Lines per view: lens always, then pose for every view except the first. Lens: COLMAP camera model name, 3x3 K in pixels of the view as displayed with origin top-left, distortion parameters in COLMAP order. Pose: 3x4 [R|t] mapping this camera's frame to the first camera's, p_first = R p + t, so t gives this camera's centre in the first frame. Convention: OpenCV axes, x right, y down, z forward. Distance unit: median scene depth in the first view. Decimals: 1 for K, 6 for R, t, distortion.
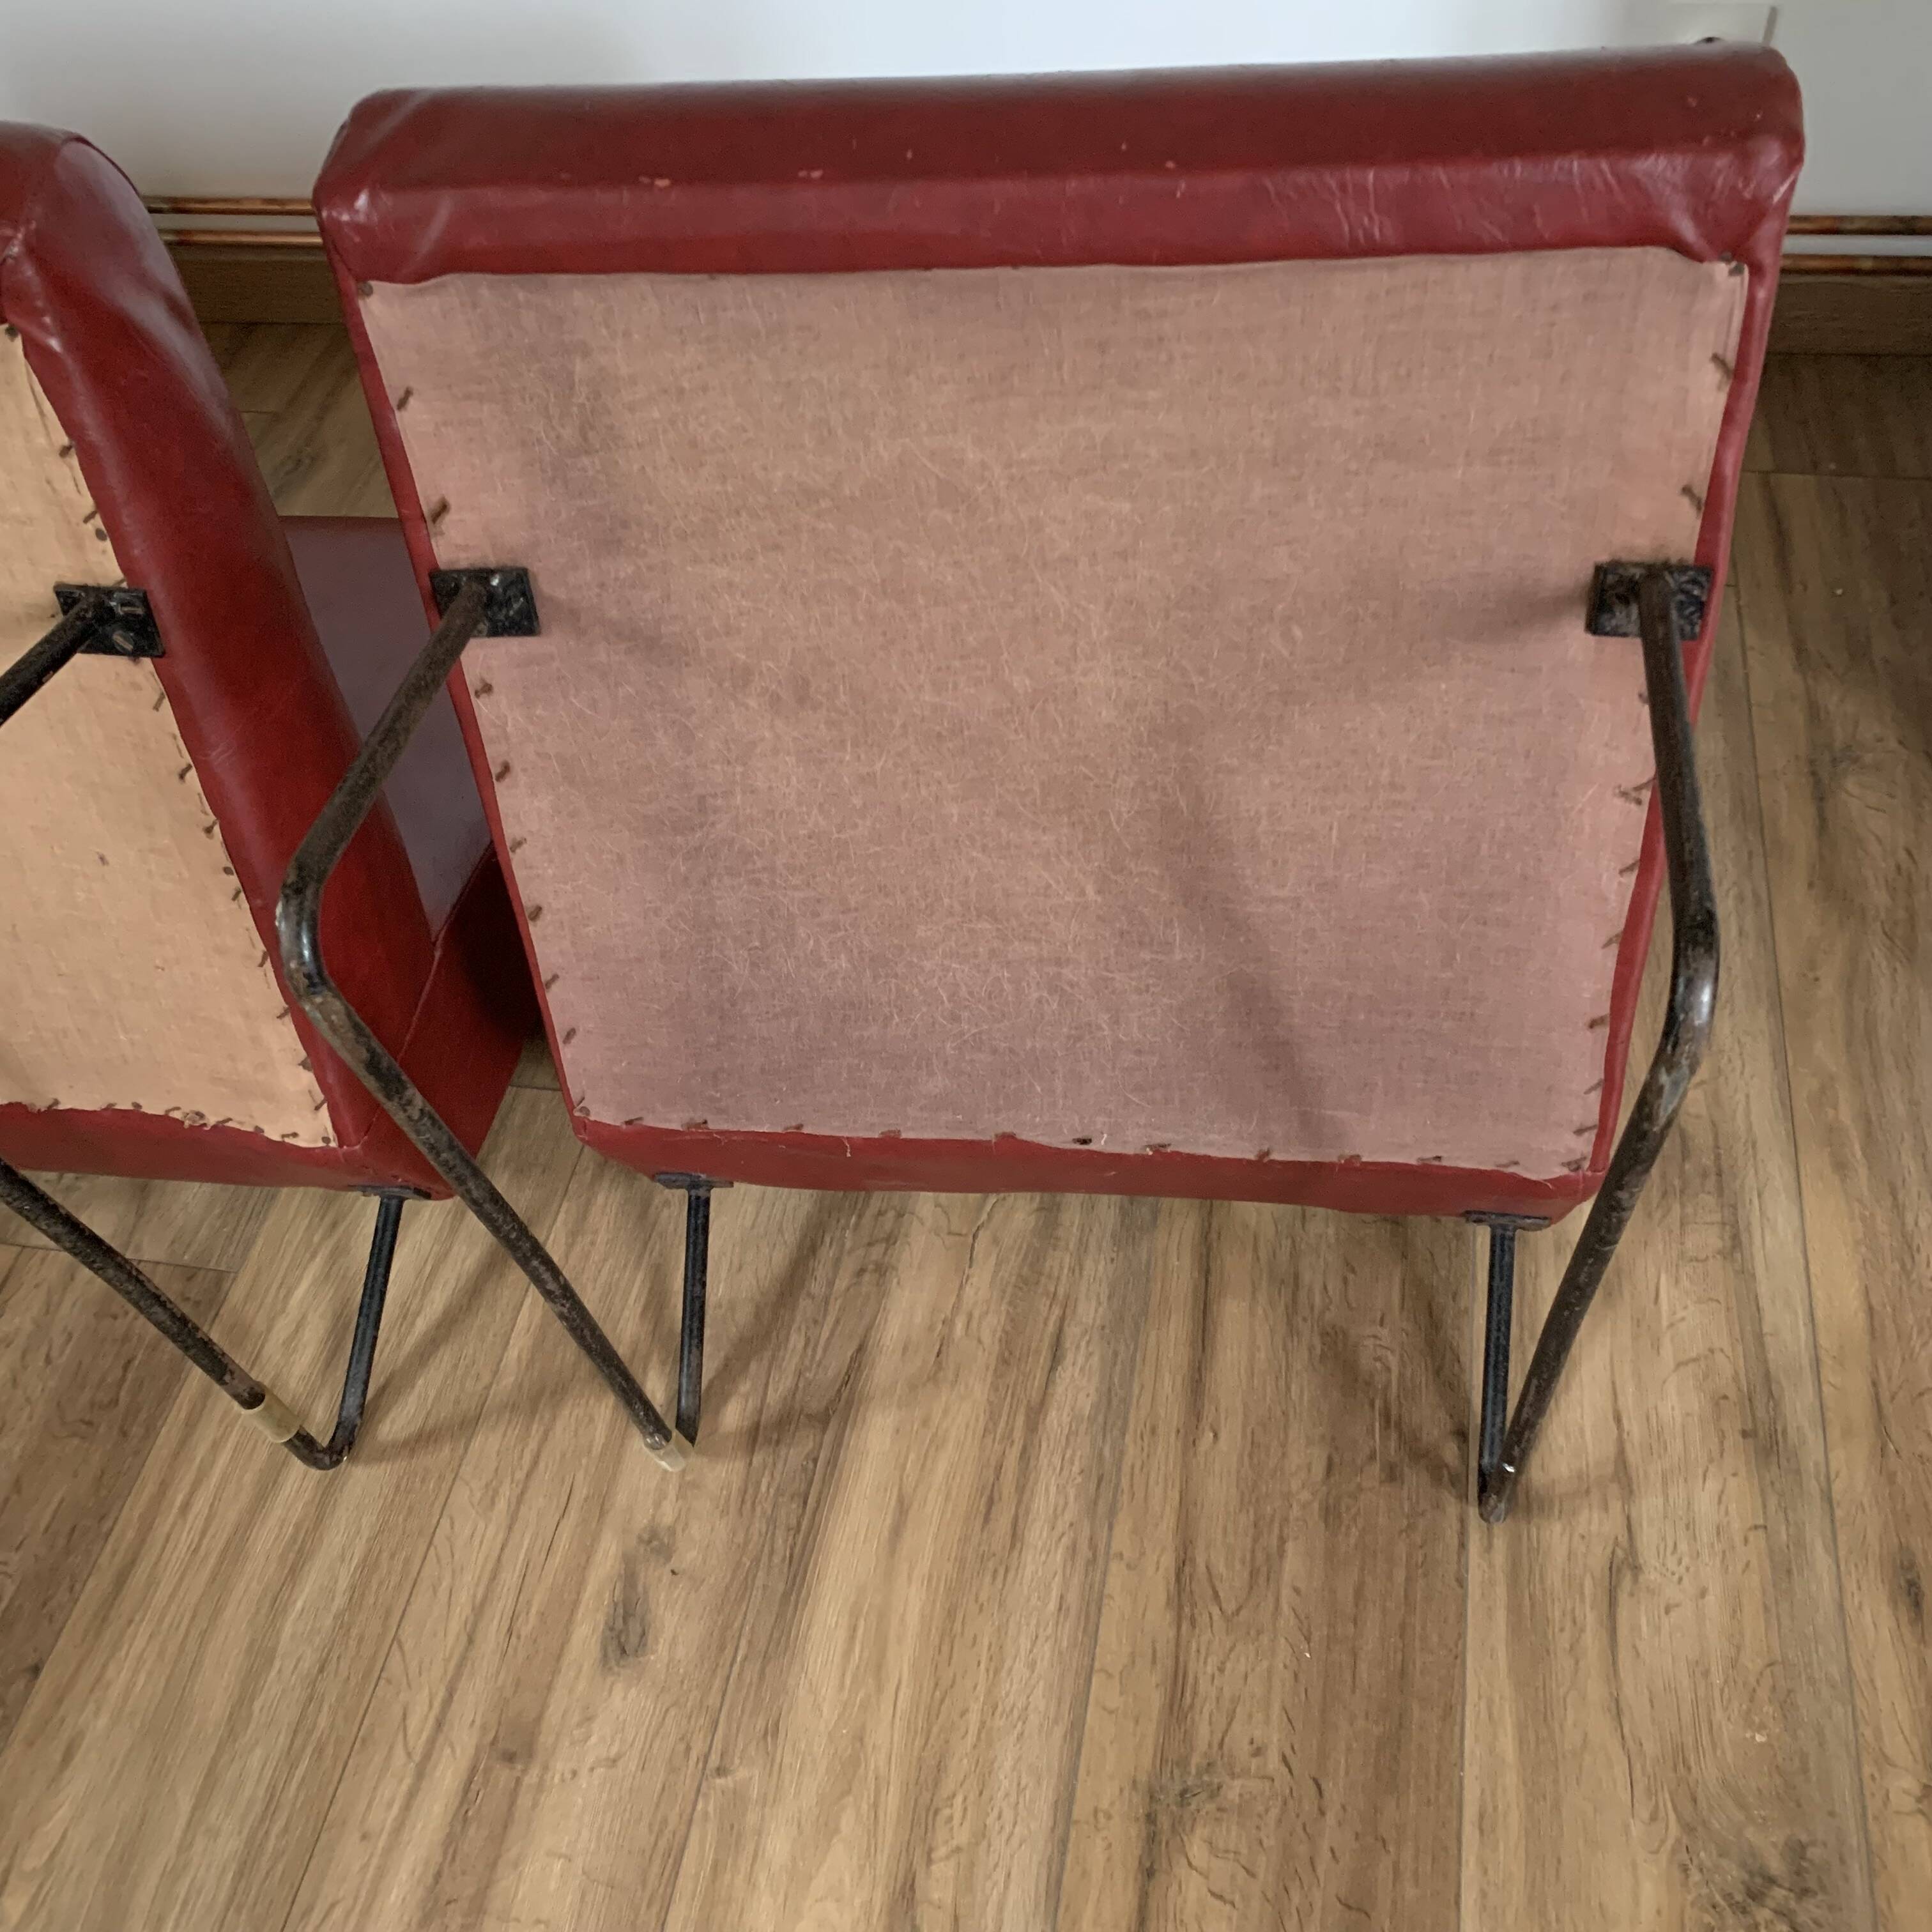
lens RADIAL K [[2067.7, 0, 938.6], [0, 2067.7, 964.0], [0, 0, 1]] dist [0.242543, -0.723719]
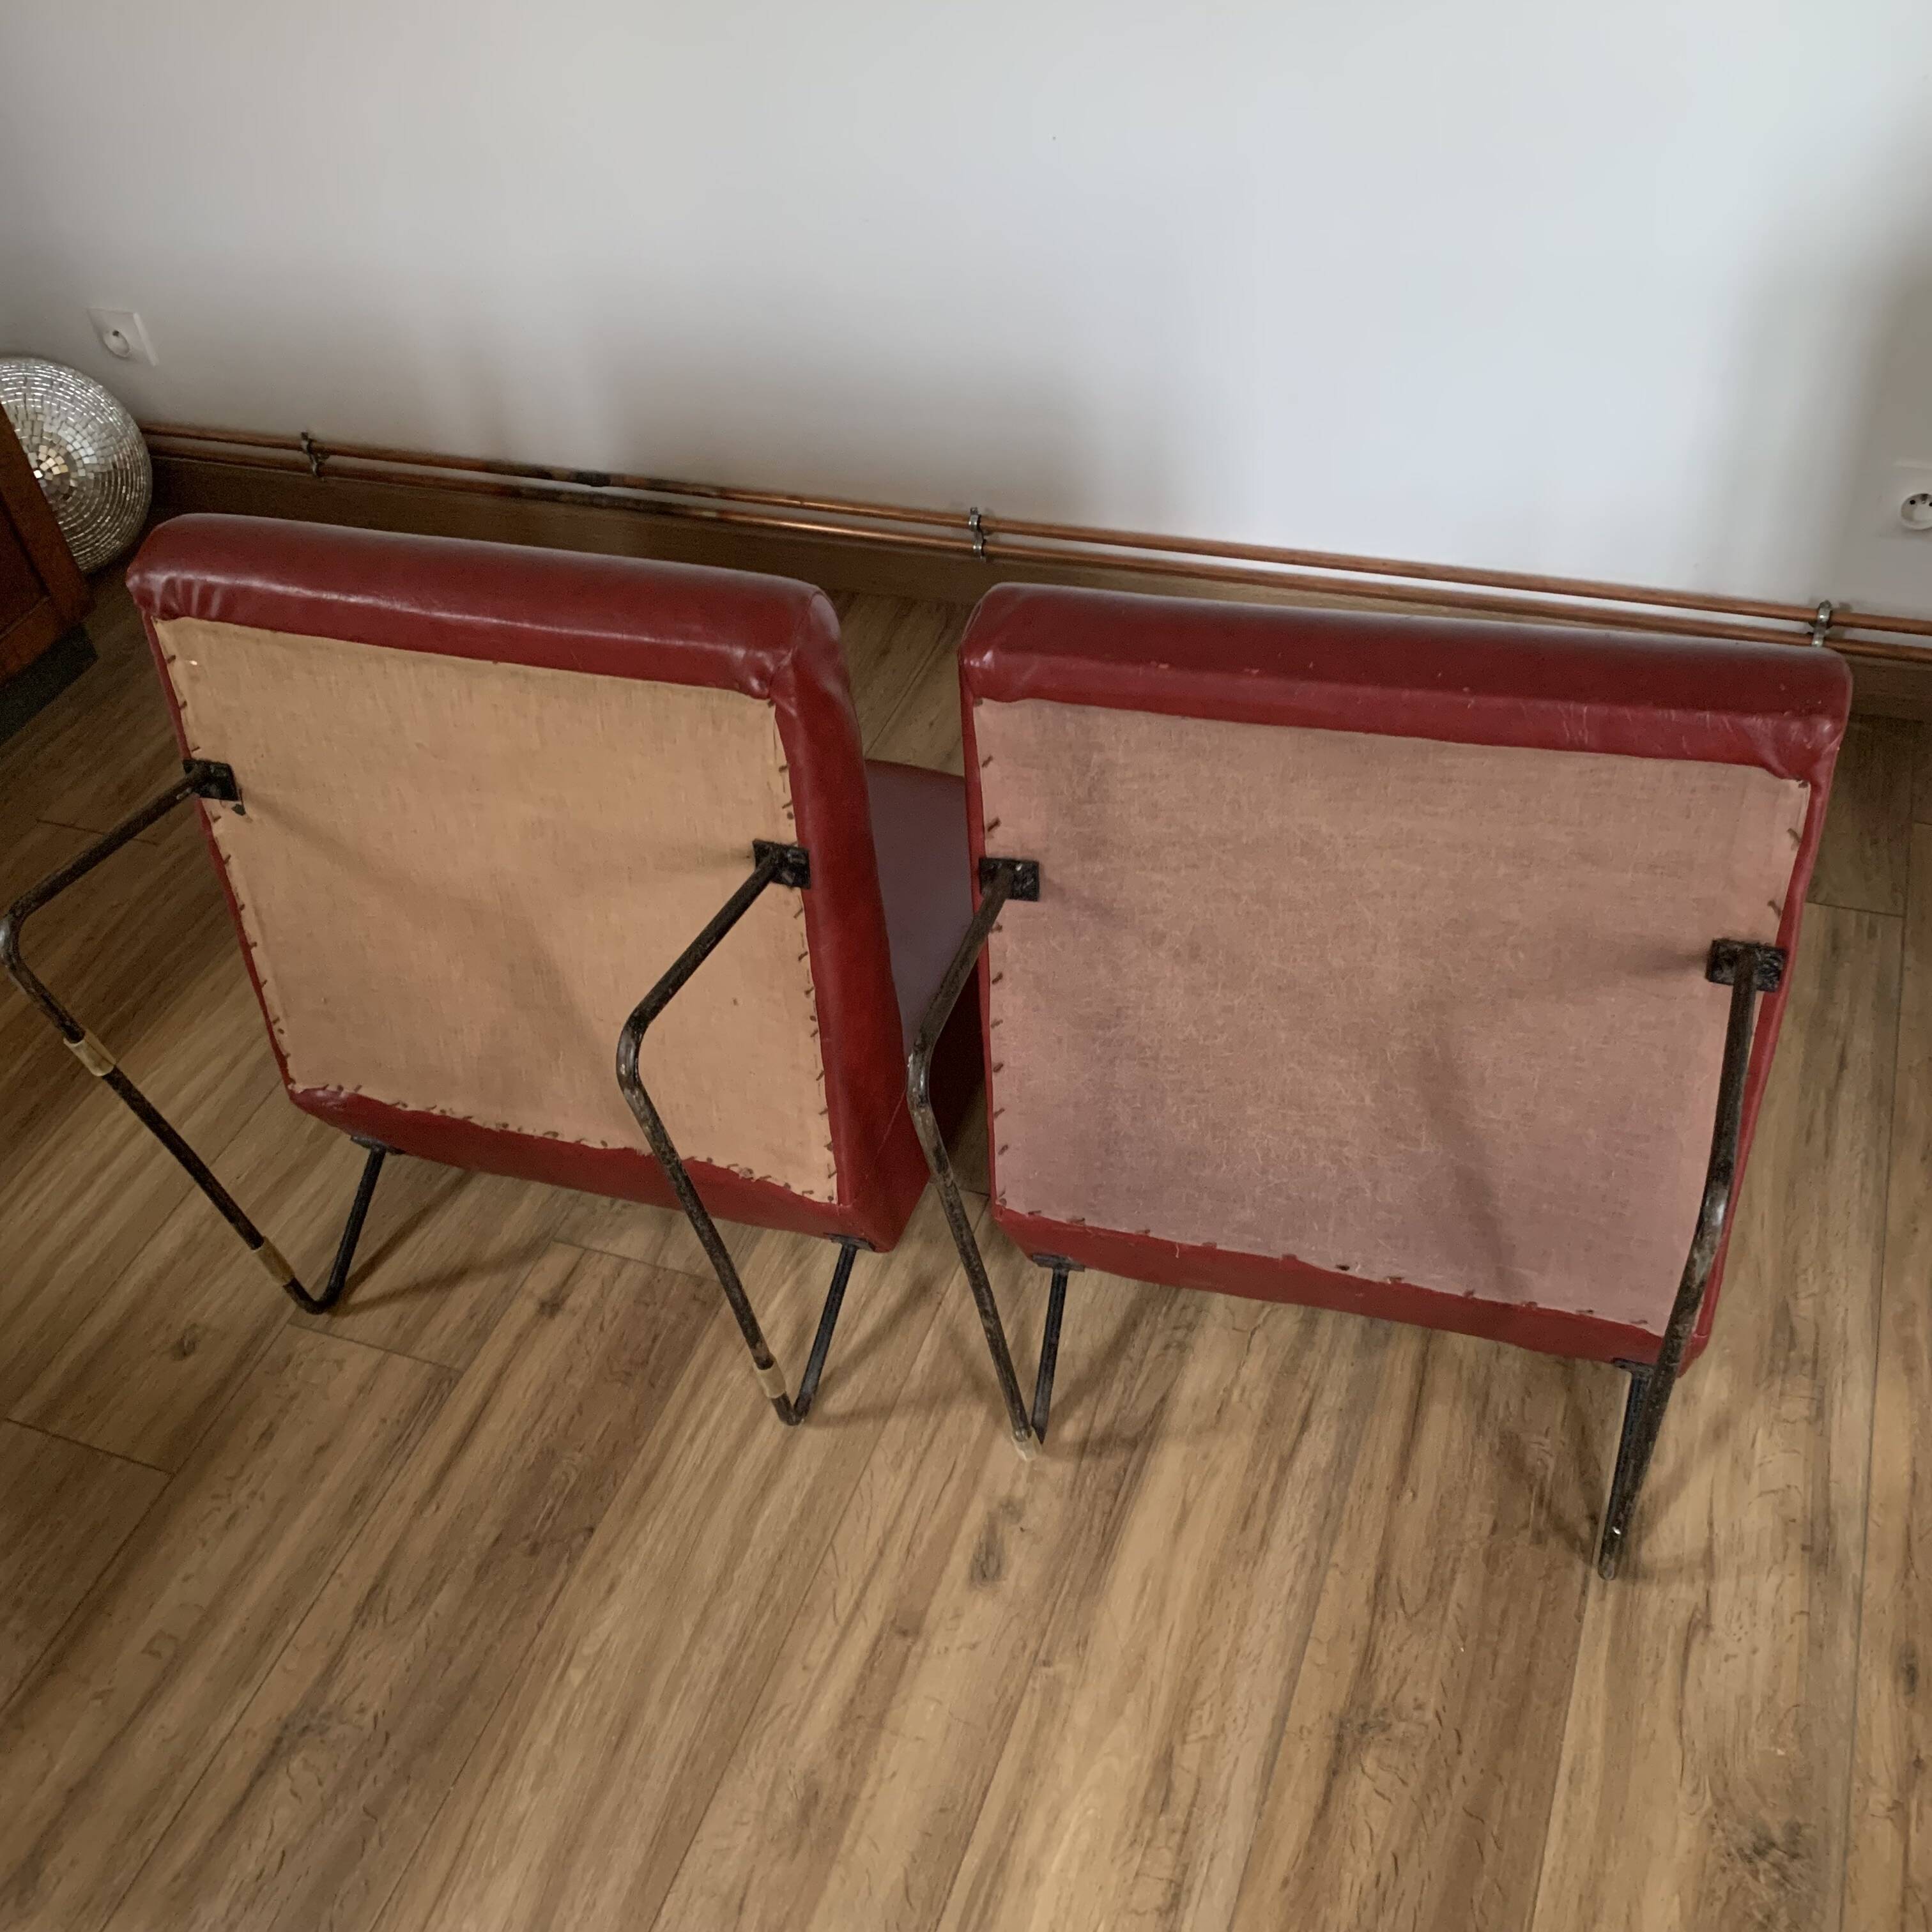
lens RADIAL K [[2068.6, 0, 933.5], [0, 2068.6, 975.7], [0, 0, 1]] dist [0.167837, -0.444430]
pose [[0.984890, 0.115570, -0.128977, -0.048644], [-0.123773, 0.990644, -0.057482, 0.002021], [0.121127, 0.072578, 0.989980, -0.502045]]
